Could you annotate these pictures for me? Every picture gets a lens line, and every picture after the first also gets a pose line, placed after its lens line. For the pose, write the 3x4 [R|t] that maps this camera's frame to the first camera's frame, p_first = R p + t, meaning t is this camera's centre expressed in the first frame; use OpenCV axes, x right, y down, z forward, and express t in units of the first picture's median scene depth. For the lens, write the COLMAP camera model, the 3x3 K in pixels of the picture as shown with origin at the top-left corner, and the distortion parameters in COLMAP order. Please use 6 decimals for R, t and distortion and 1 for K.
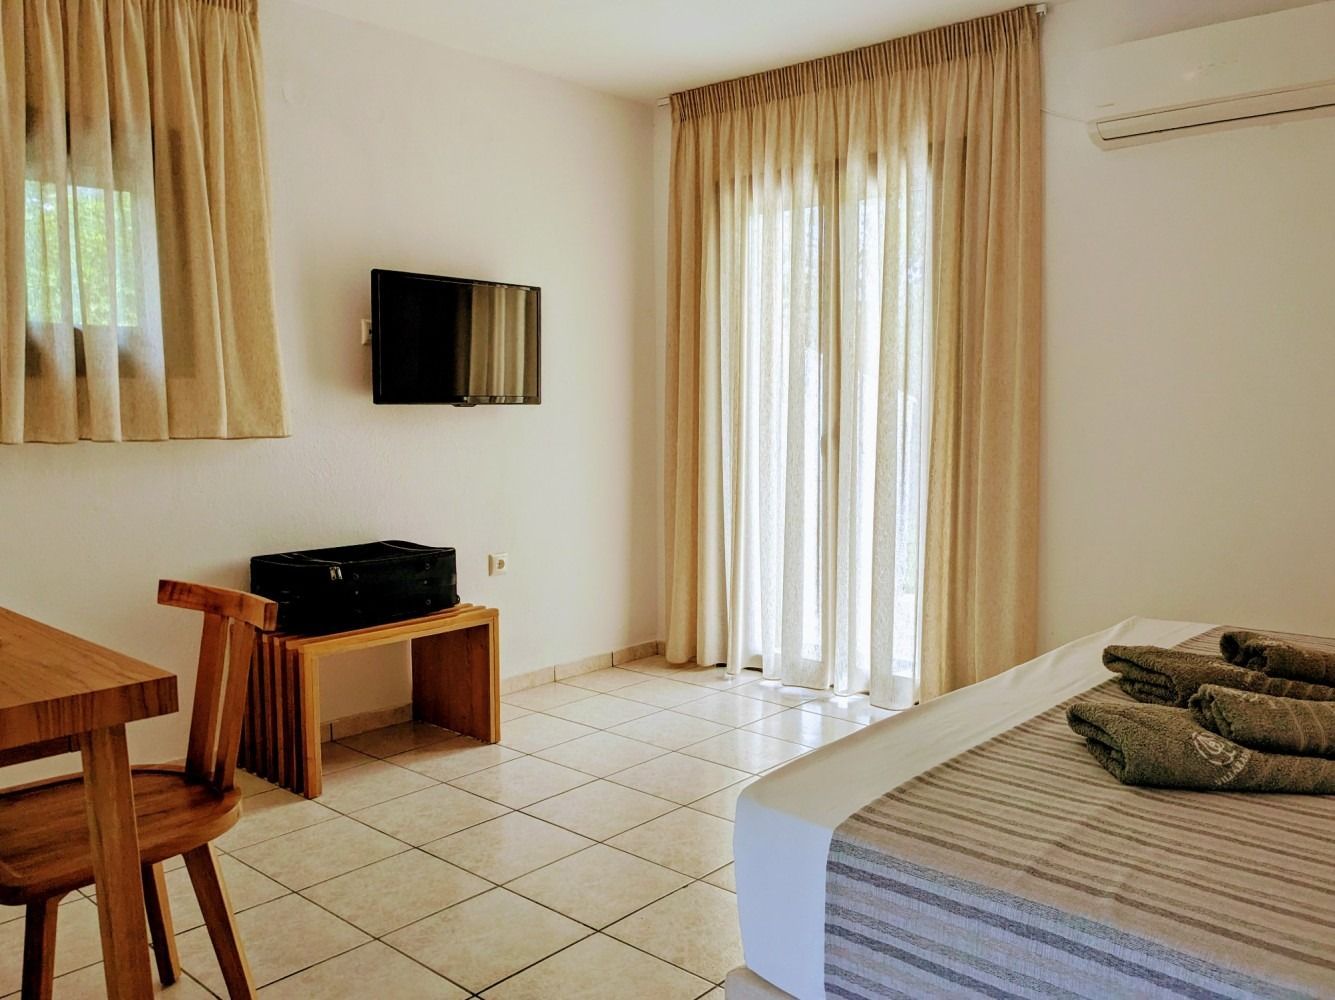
lens RADIAL K [[1054.8, 0, 667.5], [0, 1054.8, 500.0], [0, 0, 1]] dist [-0.003075, -0.001570]
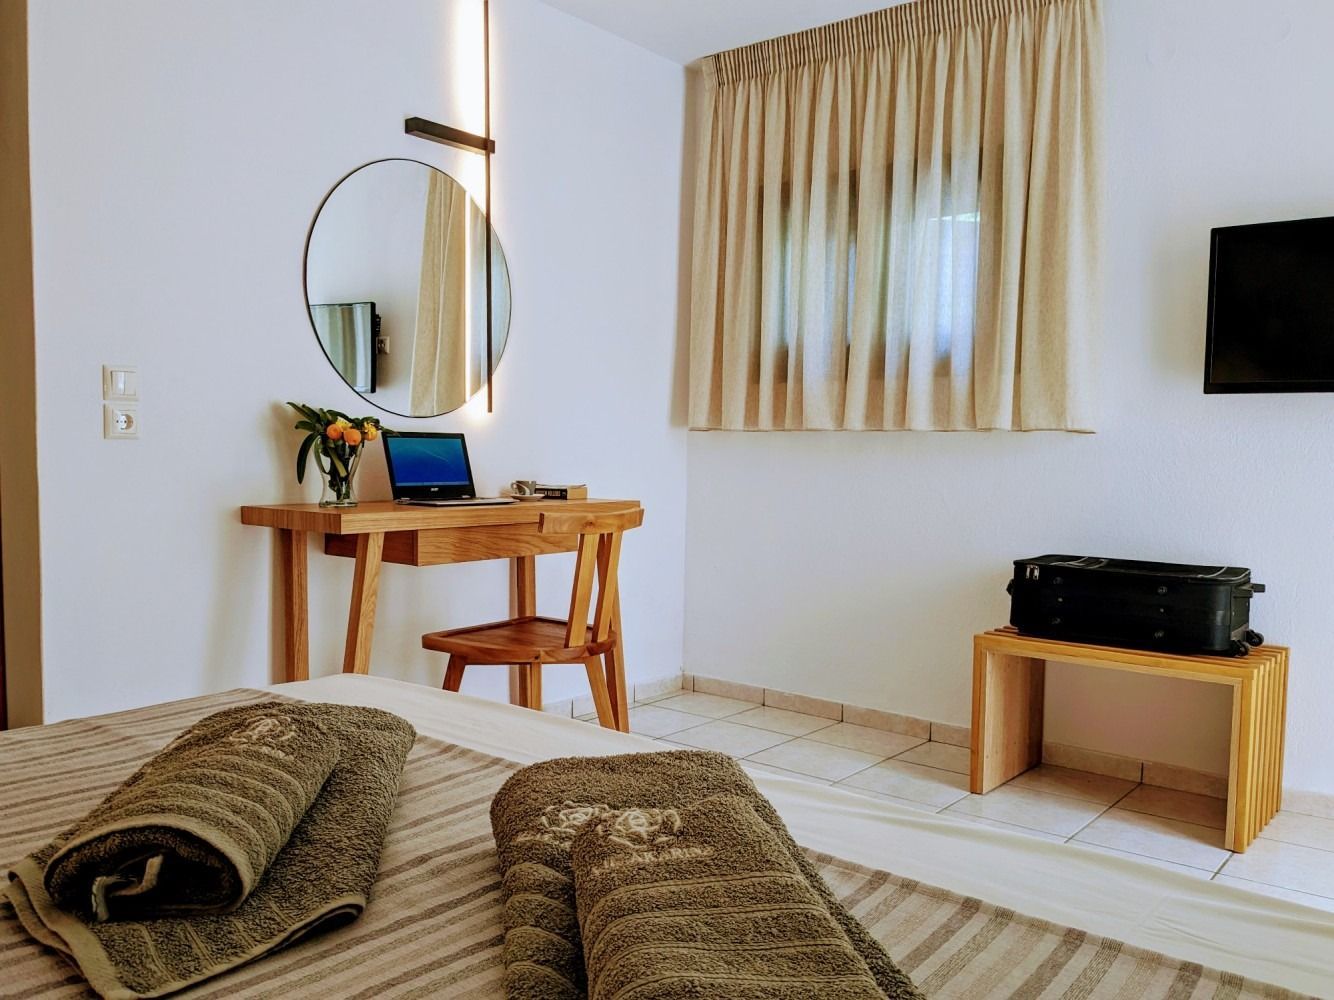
lens RADIAL K [[1054.0, 0, 667.0], [0, 1054.0, 500.0], [0, 0, 1]] dist [-0.003075, -0.001570]
pose [[0.029416, 0.070478, -0.997080, 0.586435], [-0.089579, 0.993683, 0.067595, -0.029027], [0.995545, 0.087329, 0.035544, 0.616453]]
